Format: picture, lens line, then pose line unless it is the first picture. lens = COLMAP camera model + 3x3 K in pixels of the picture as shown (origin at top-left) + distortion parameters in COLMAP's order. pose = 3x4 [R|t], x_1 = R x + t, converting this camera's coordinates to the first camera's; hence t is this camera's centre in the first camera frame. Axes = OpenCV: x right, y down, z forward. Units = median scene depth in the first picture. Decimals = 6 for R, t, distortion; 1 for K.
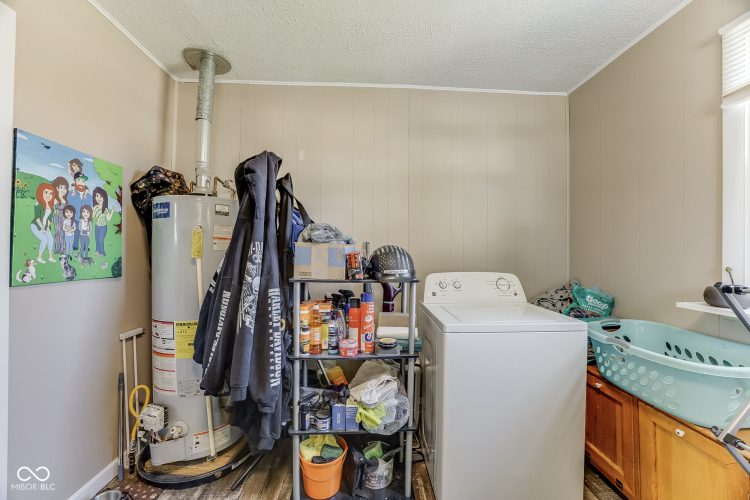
lens RADIAL K [[286.2, 0, 375.4], [0, 286.2, 249.0], [0, 0, 1]] dist [-0.020198, 0.000345]
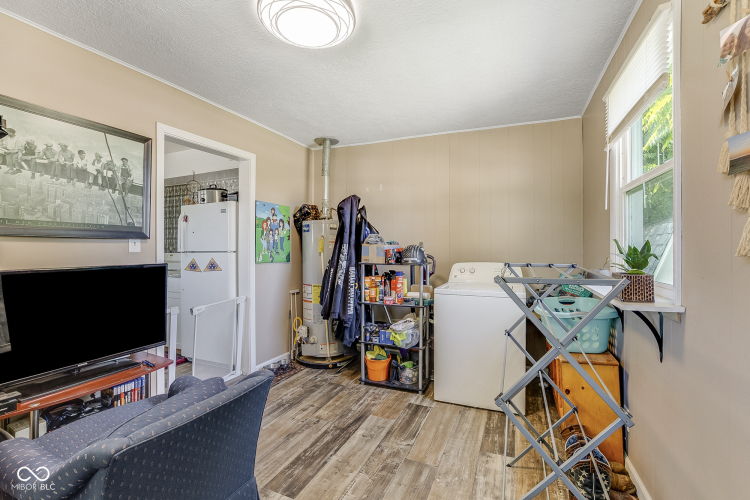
lens RADIAL K [[322.8, 0, 390.6], [0, 322.8, 248.7], [0, 0, 1]] dist [0.000497, 0.000282]
pose [[0.912665, -0.006184, -0.408661, 0.730517], [0.008555, 0.999956, 0.003974, 0.001893], [0.408618, -0.007123, 0.912678, -0.850813]]
